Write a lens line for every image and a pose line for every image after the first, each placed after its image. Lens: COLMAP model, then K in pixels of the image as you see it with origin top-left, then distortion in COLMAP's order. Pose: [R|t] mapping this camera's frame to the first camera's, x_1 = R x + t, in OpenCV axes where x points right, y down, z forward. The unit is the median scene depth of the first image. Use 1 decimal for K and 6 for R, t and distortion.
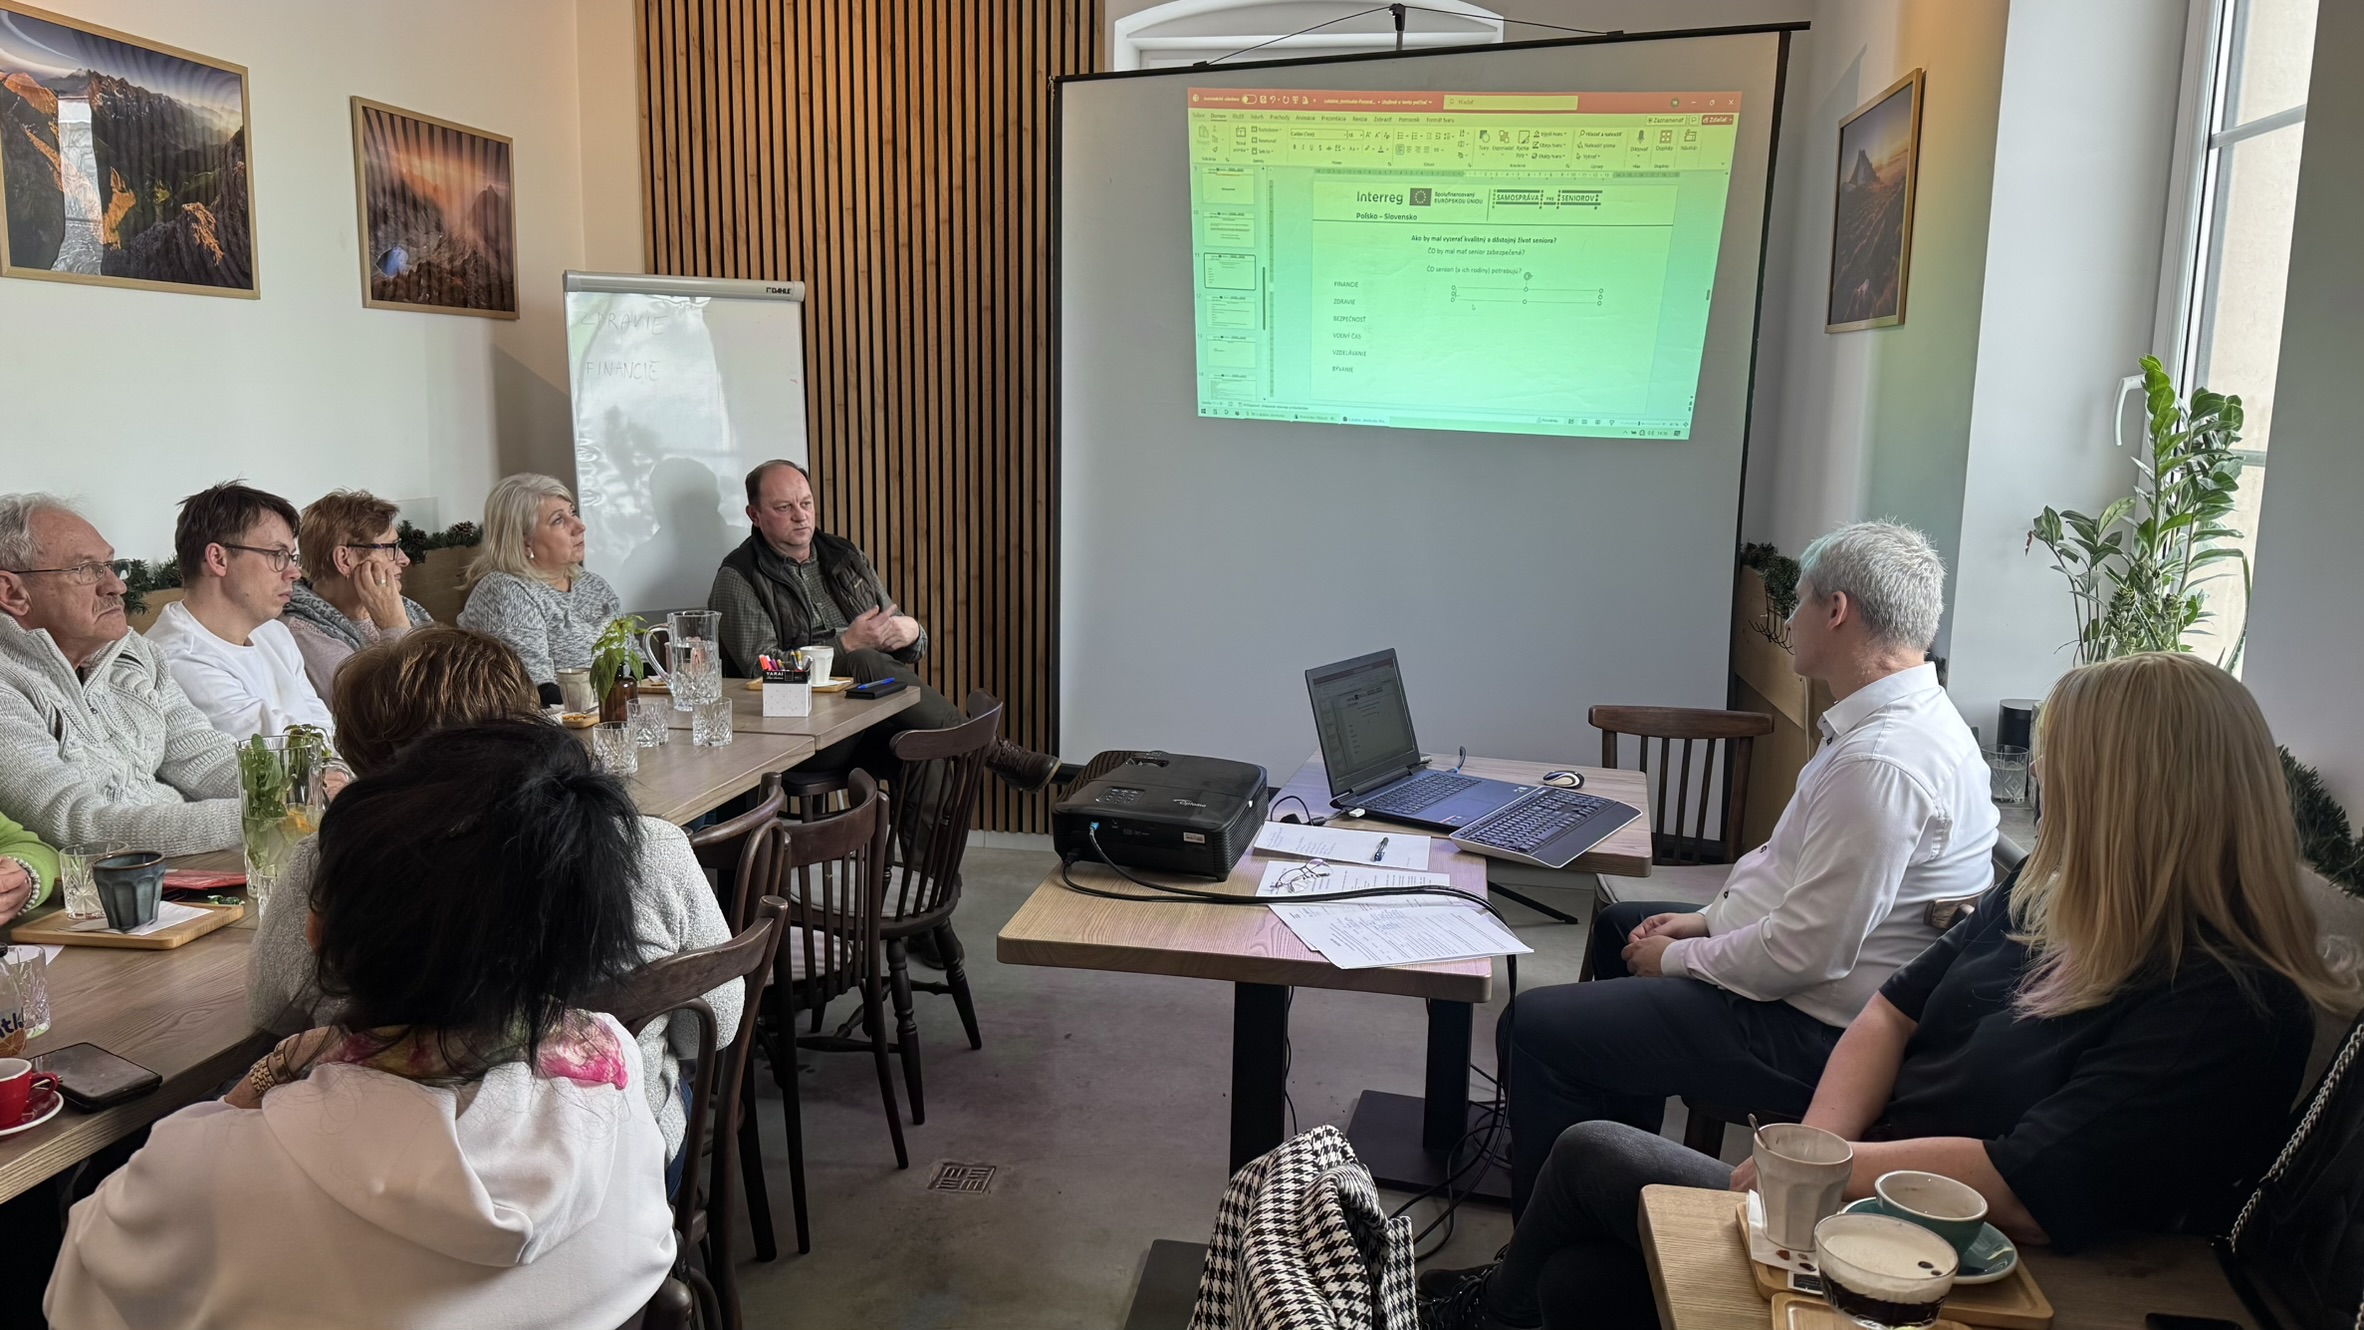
lens RADIAL K [[1672.4, 0, 1190.0], [0, 1672.4, 667.1], [0, 0, 1]] dist [0.075267, -0.097220]
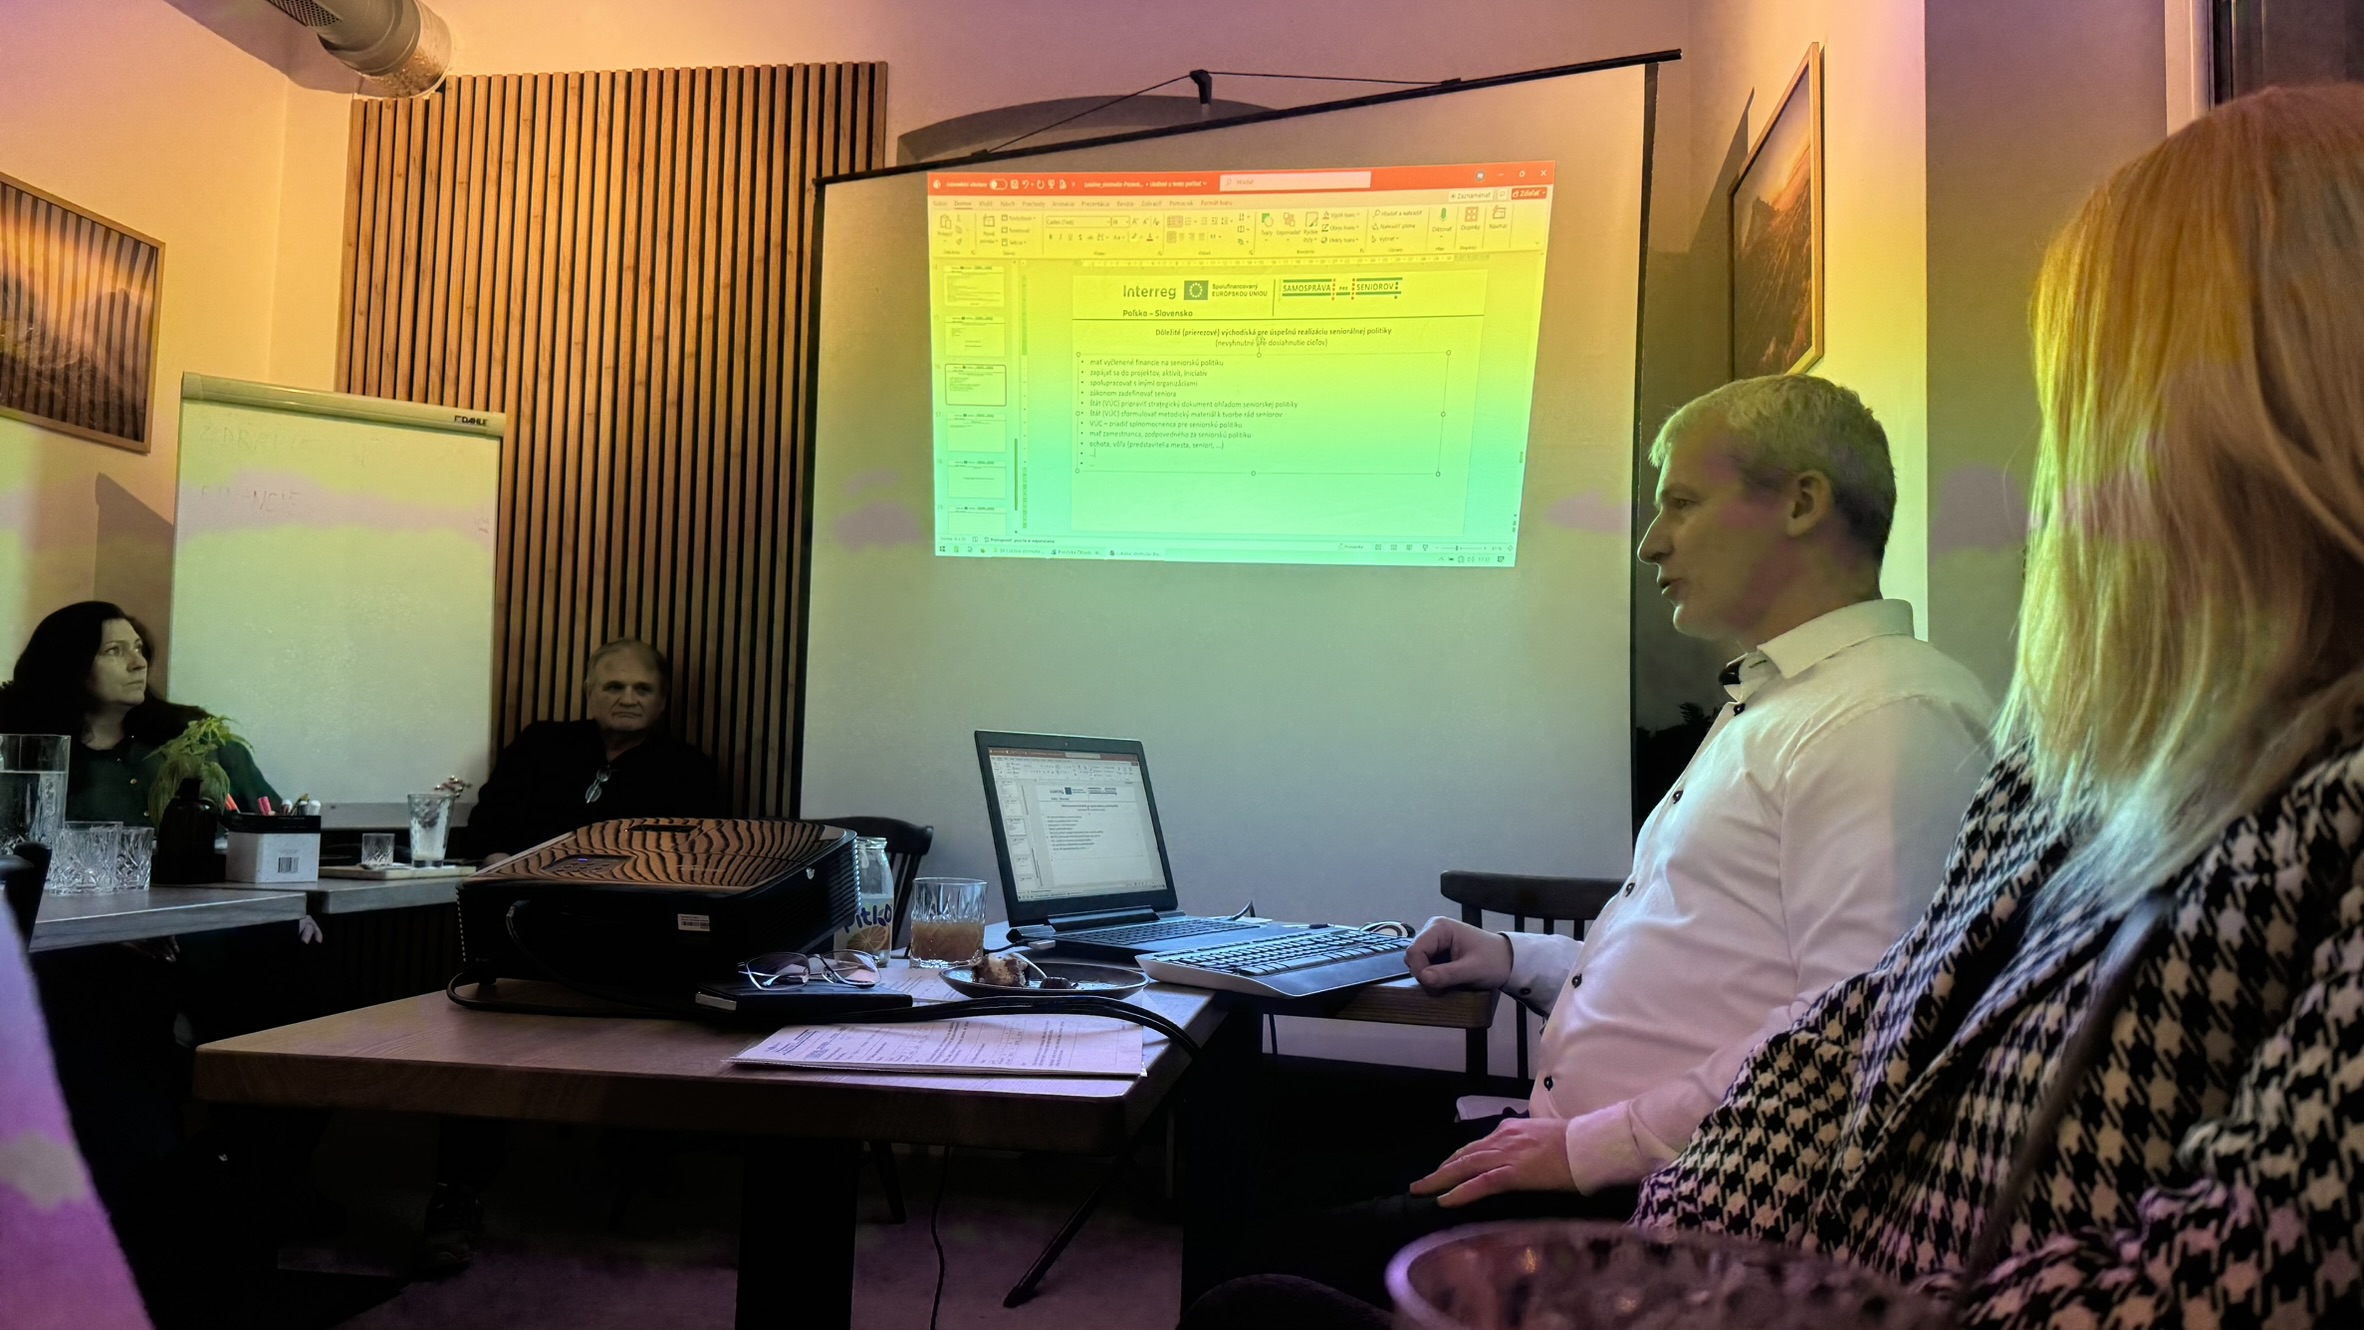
lens RADIAL K [[1674.8, 0, 1161.2], [0, 1674.8, 636.9], [0, 0, 1]] dist [0.082395, -0.091897]
pose [[0.999767, 0.010600, 0.018822, 0.083072], [-0.005829, 0.971382, -0.237451, 0.078221], [-0.020801, 0.237286, 0.971217, 0.224472]]
